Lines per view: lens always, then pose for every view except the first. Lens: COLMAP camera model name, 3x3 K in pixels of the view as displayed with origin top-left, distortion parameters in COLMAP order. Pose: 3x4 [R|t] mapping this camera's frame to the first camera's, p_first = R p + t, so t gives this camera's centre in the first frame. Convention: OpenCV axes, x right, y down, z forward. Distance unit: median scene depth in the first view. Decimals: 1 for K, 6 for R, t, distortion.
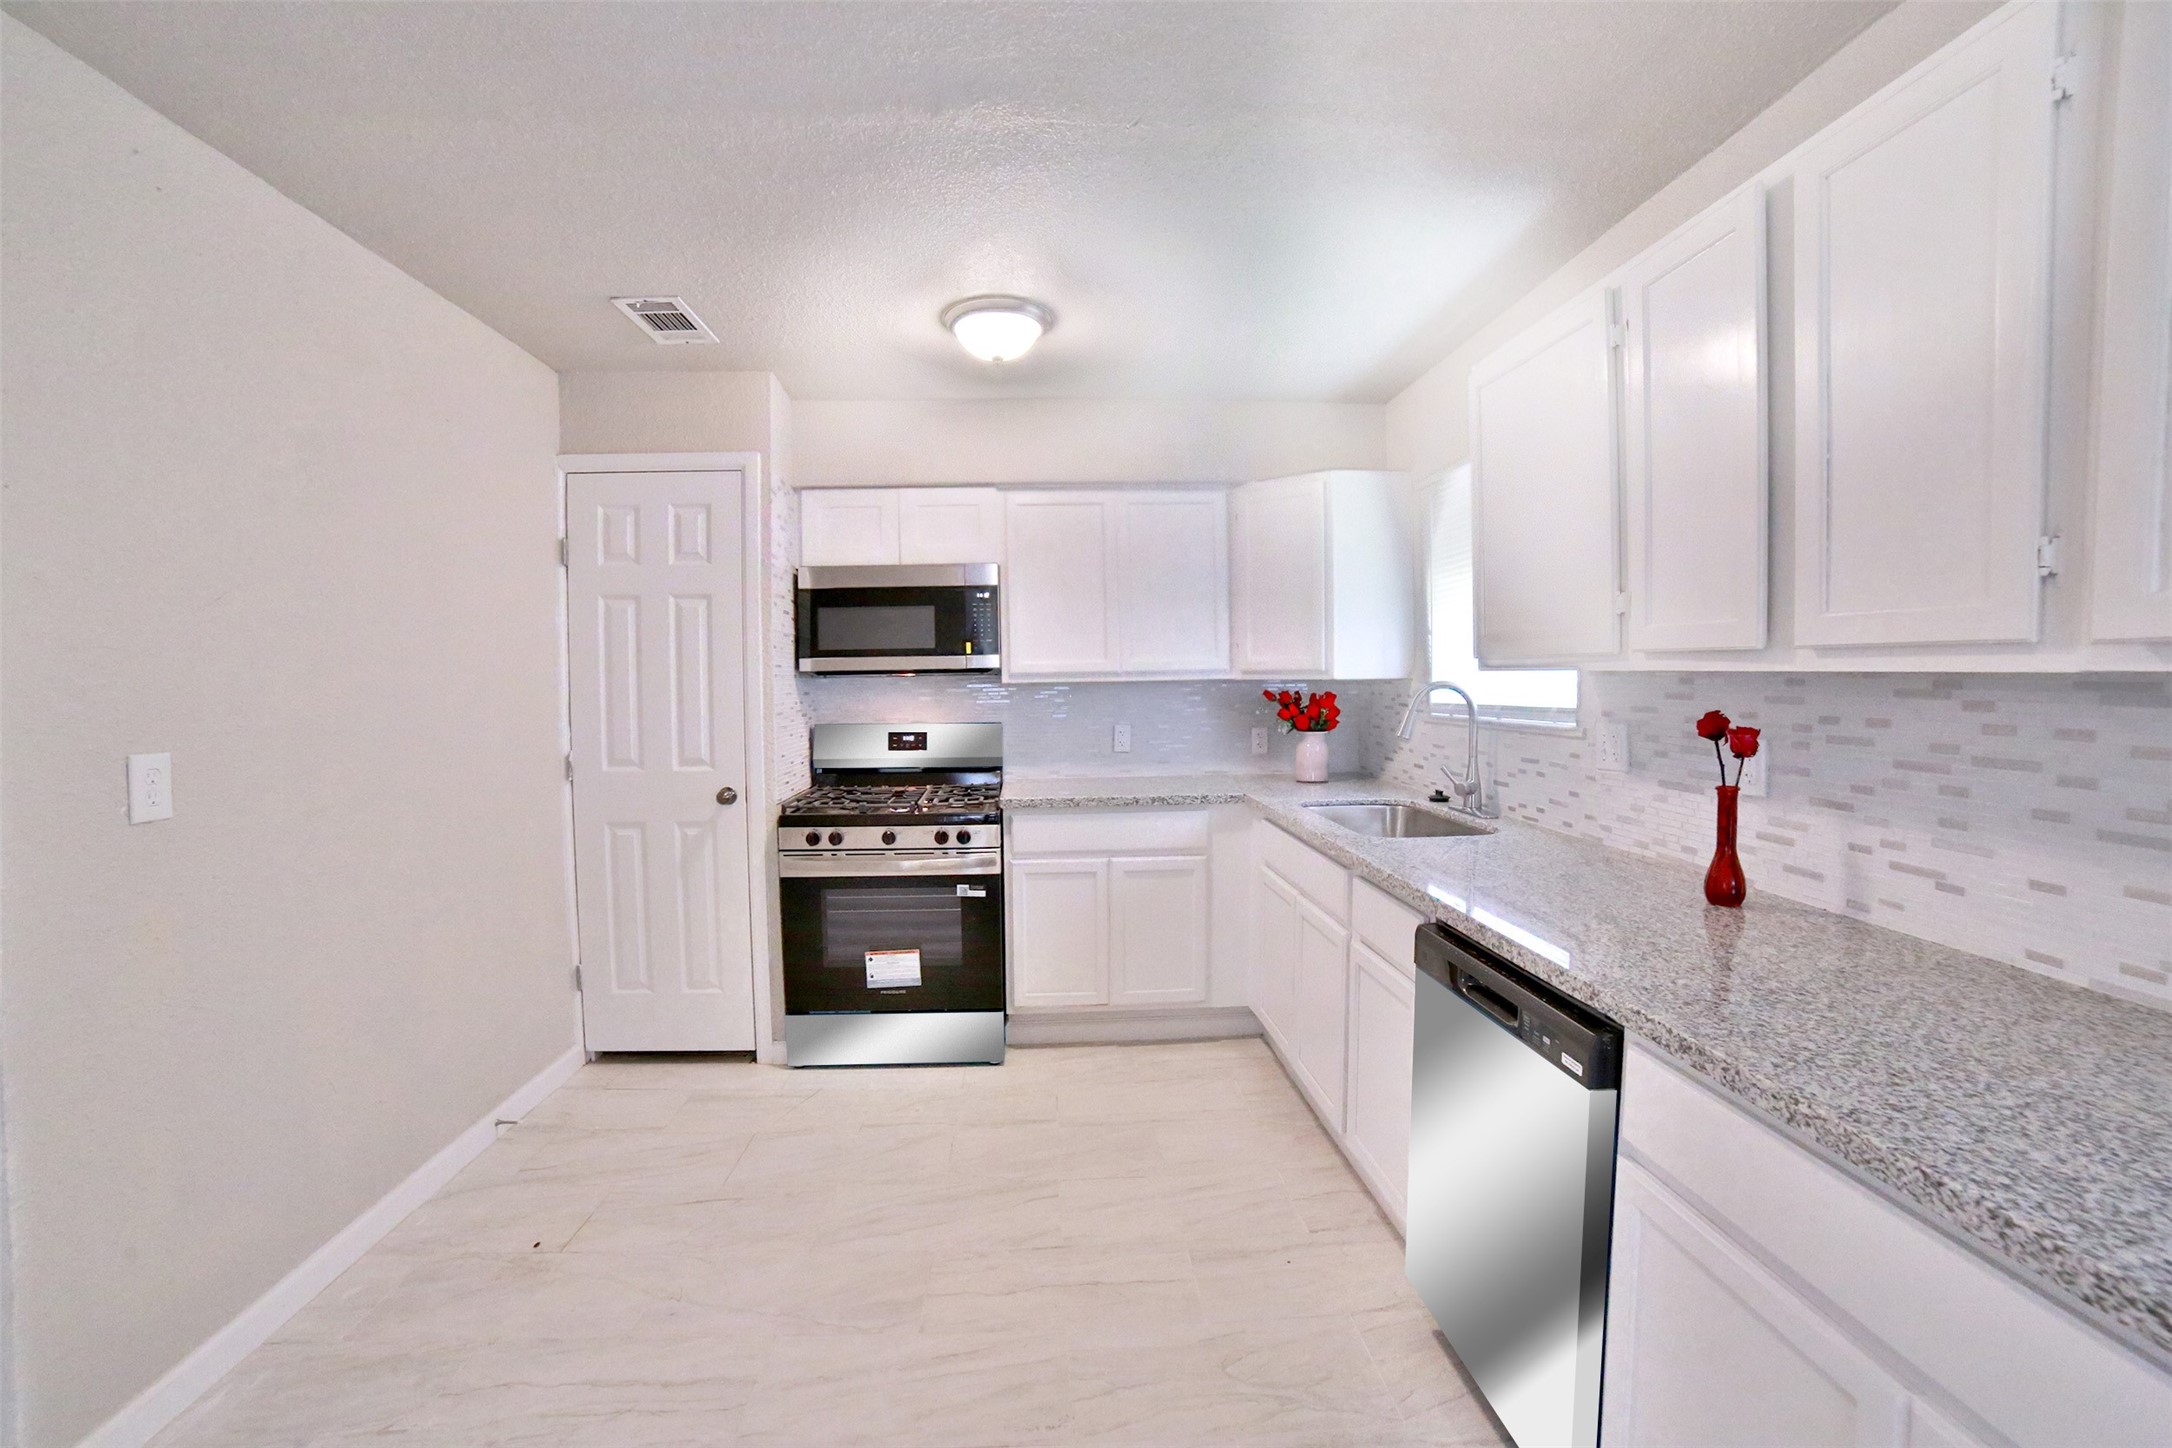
lens RADIAL K [[940.1, 0, 1031.1], [0, 940.1, 736.6], [0, 0, 1]] dist [-0.052427, 0.000471]
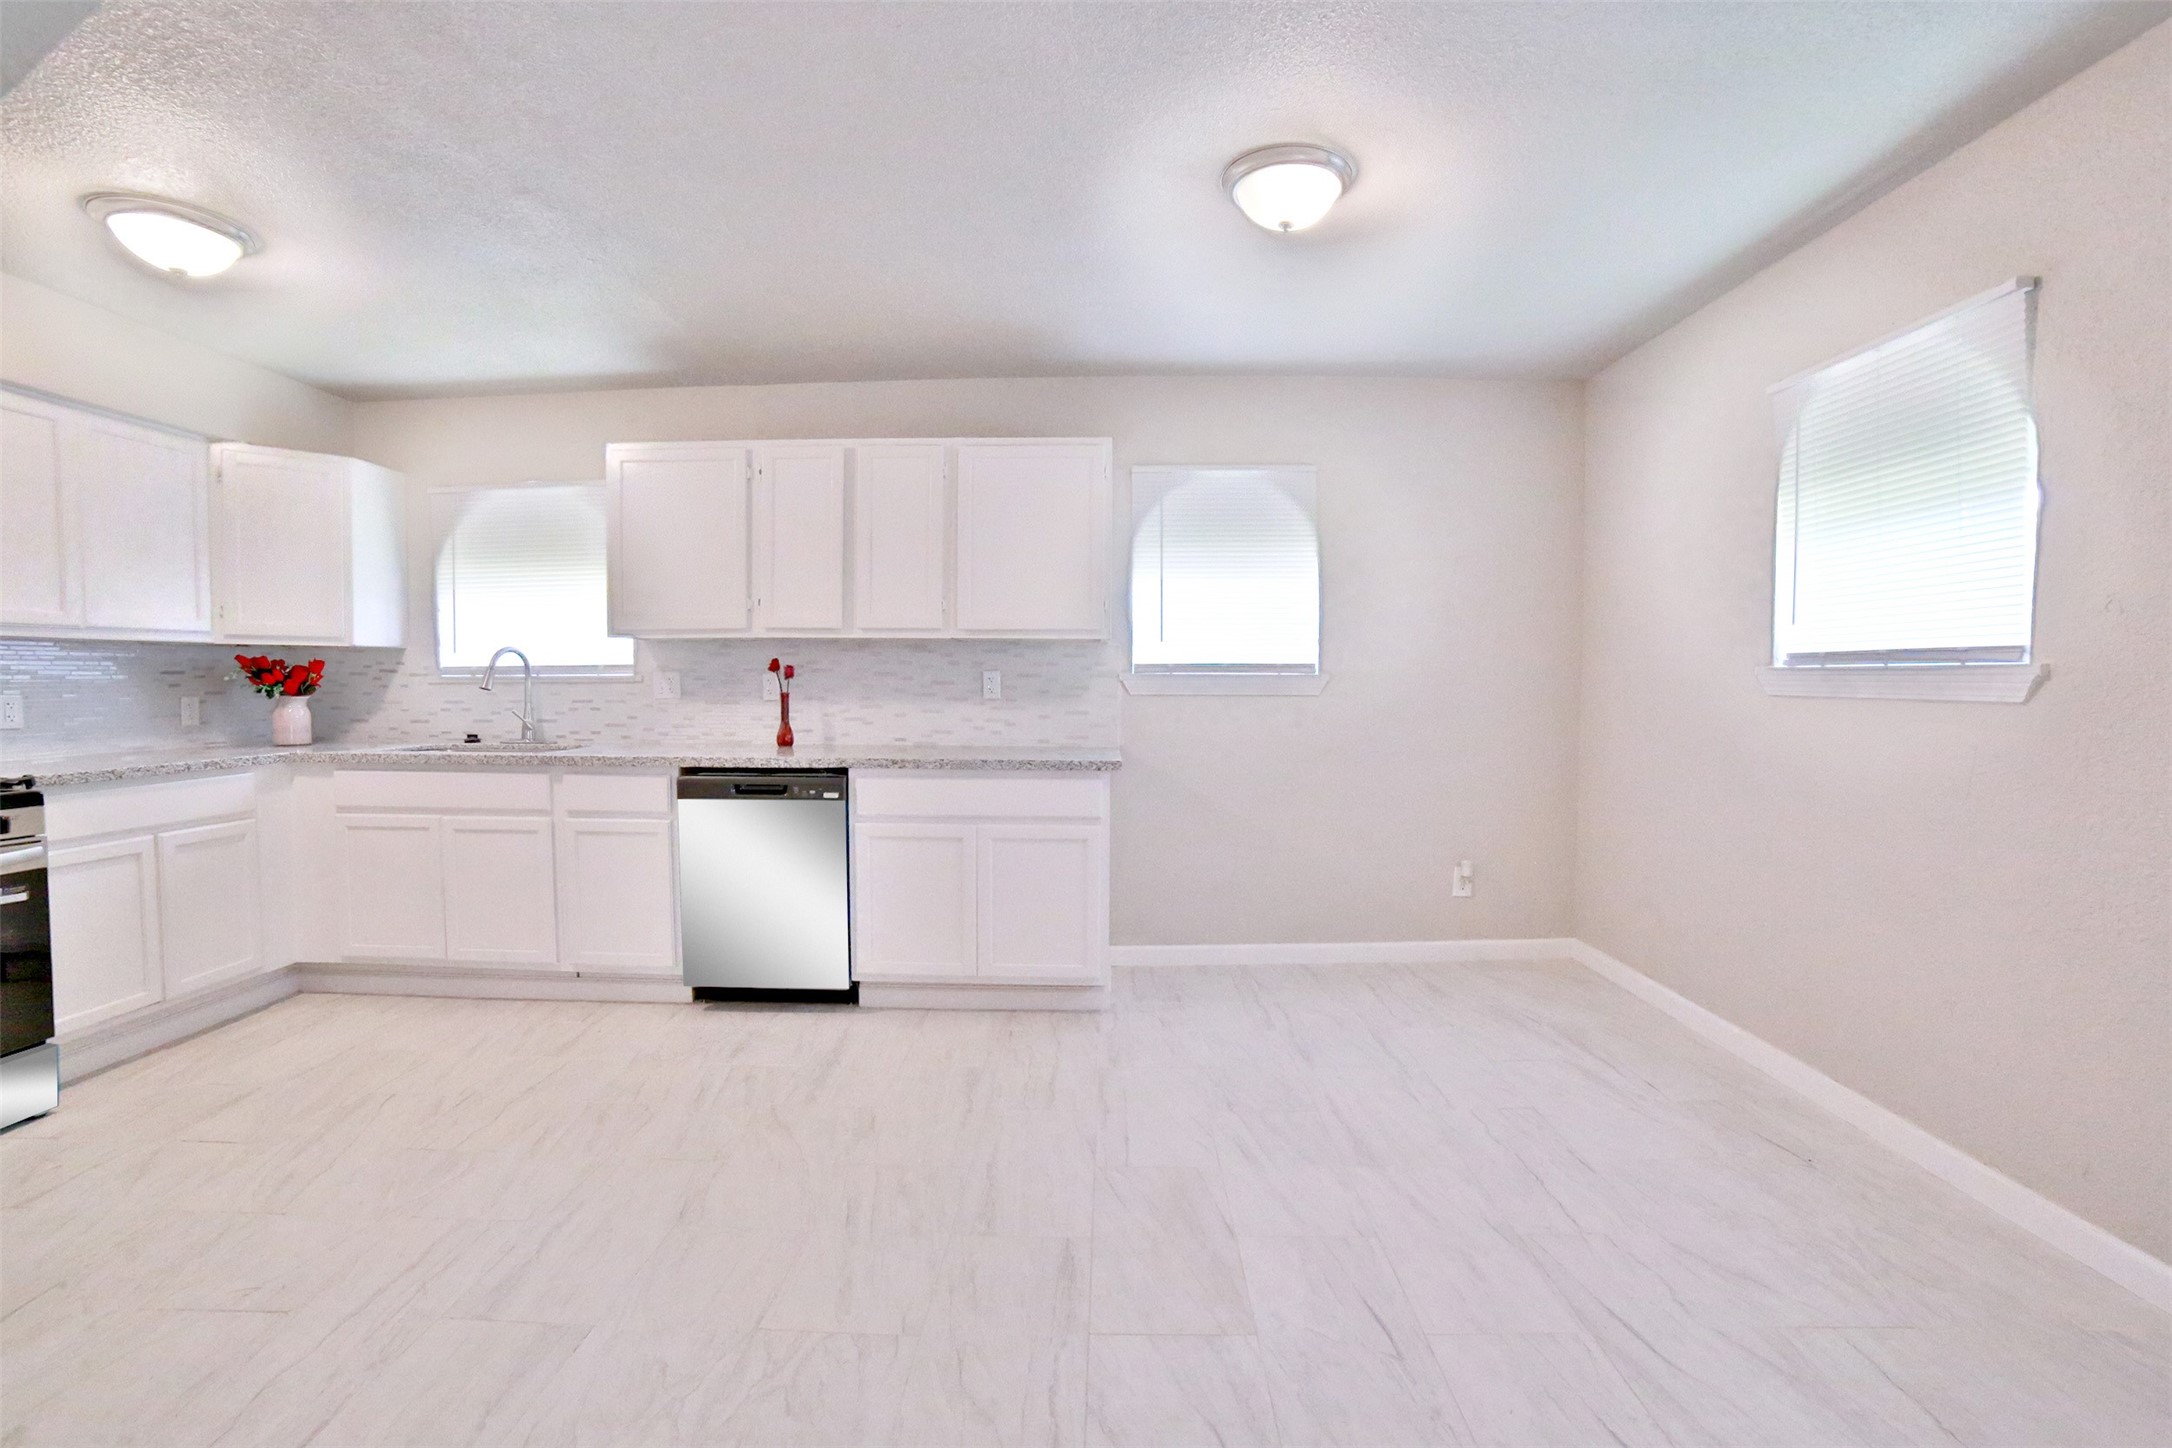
lens RADIAL K [[970.4, 0, 1086.0], [0, 970.4, 724.0], [0, 0, 1]] dist [-0.000298, 0.000196]
pose [[0.075265, -0.029714, 0.996721, -0.771750], [0.065897, 0.997519, 0.024761, 0.061312], [-0.994984, 0.063818, 0.077036, 0.049853]]
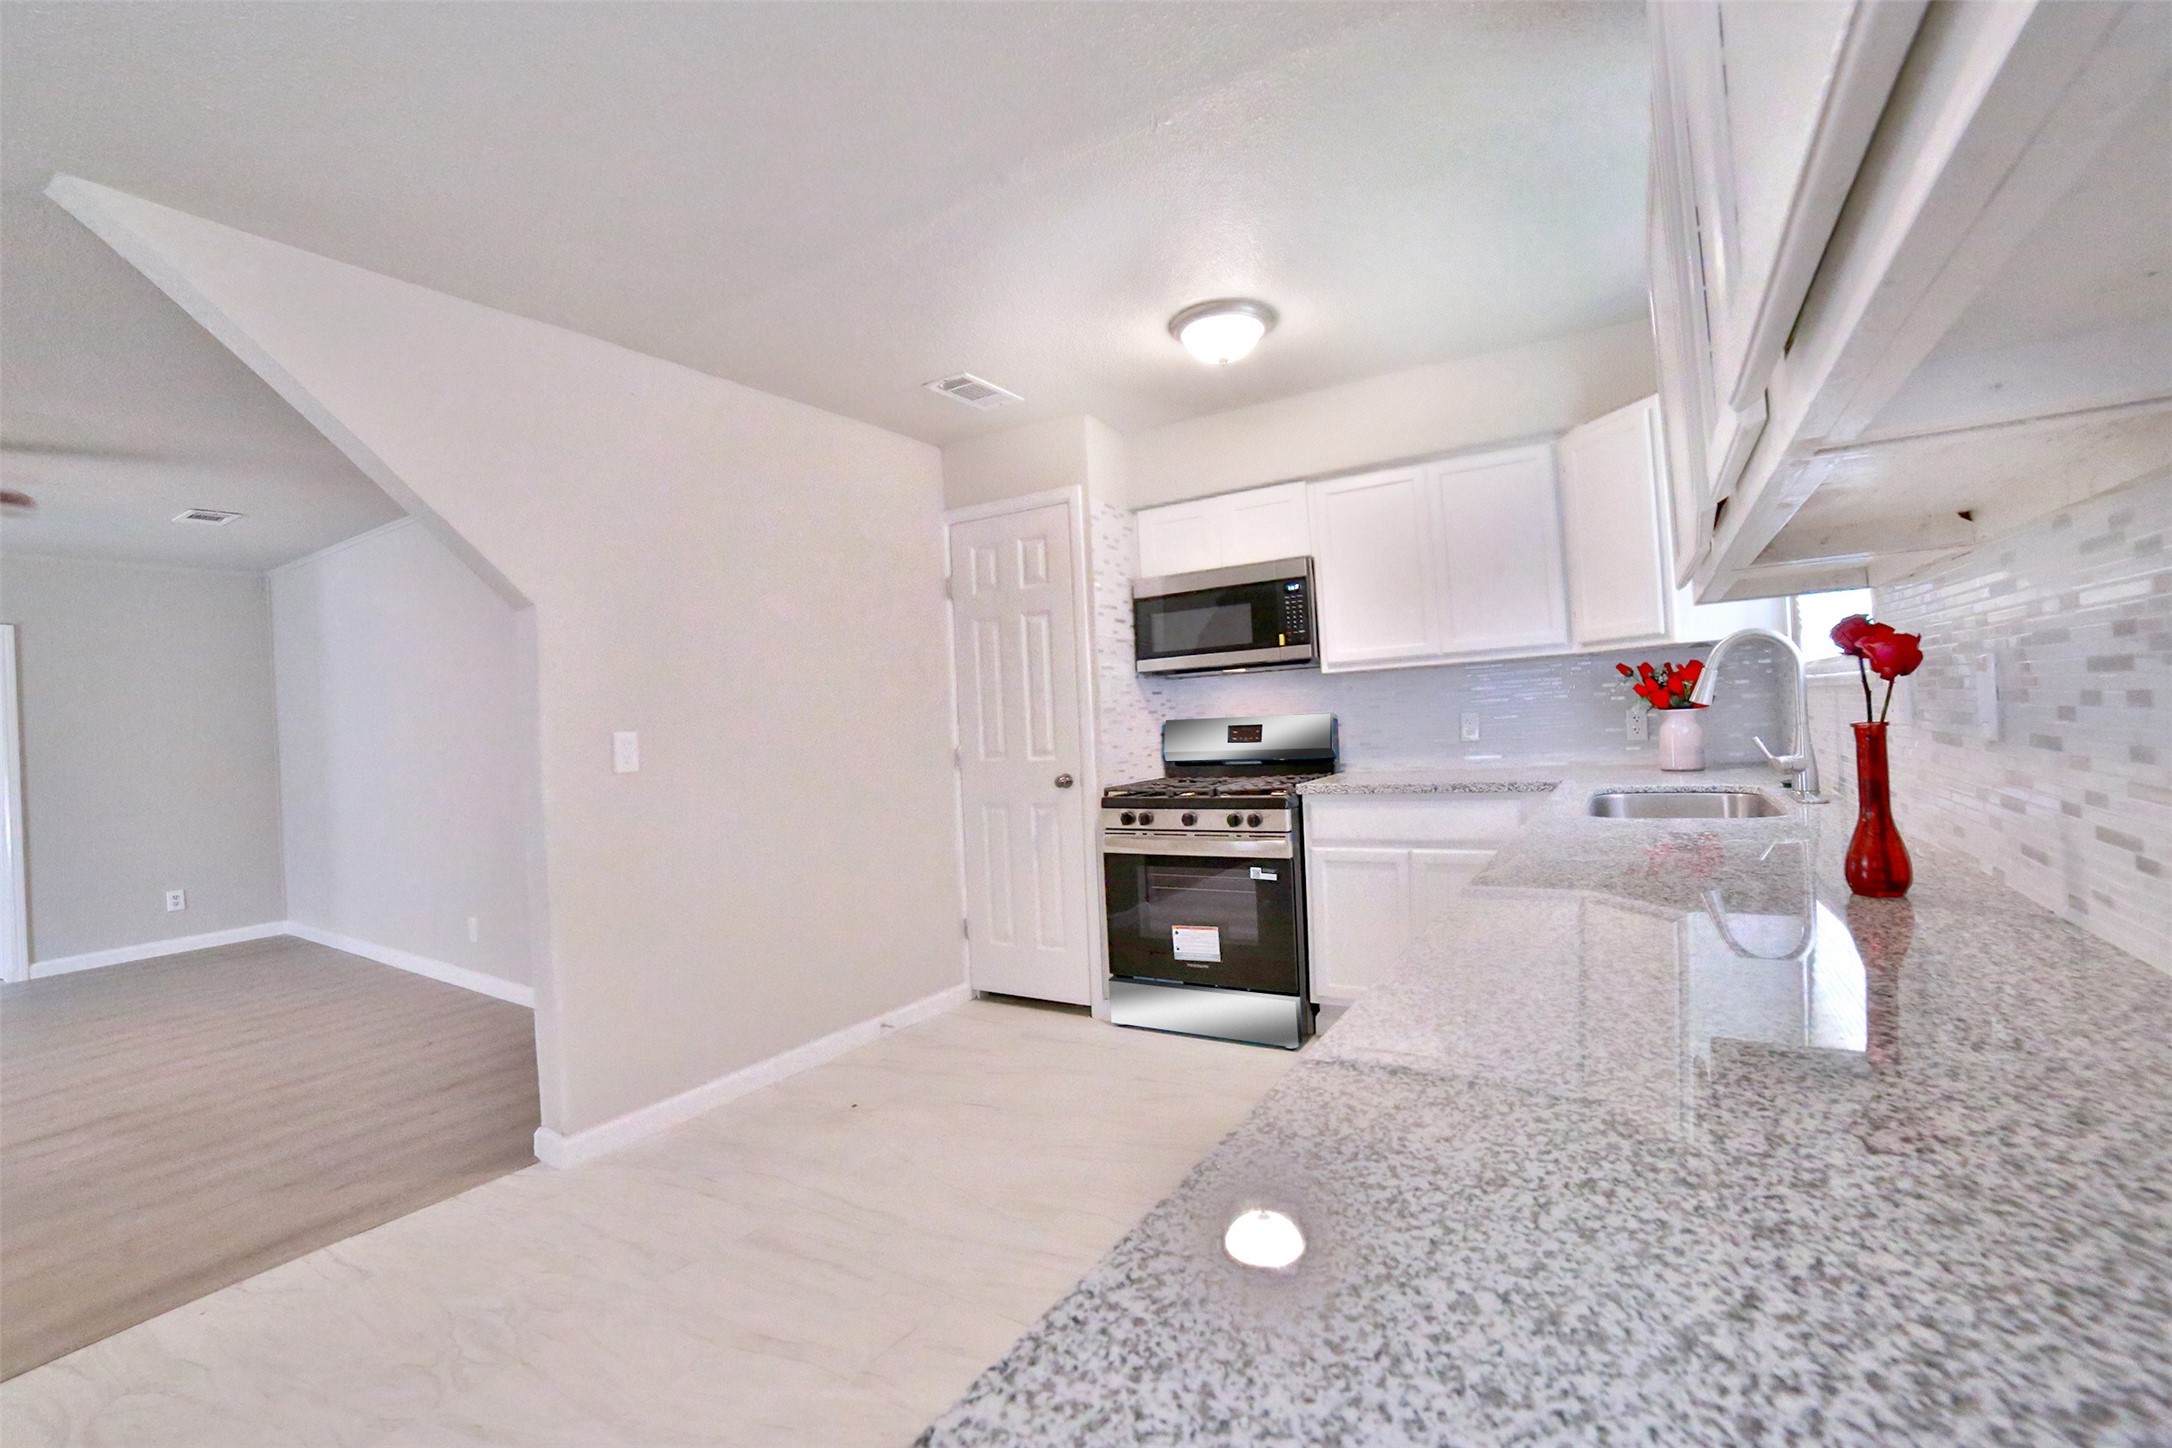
lens RADIAL K [[923.9, 0, 1086.0], [0, 923.9, 724.0], [0, 0, 1]] dist [-0.055301, 0.000245]
pose [[0.843487, -0.028382, -0.536400, 0.312633], [0.008341, 0.999175, -0.039752, 0.038462], [0.537085, 0.029057, 0.843027, 0.041795]]
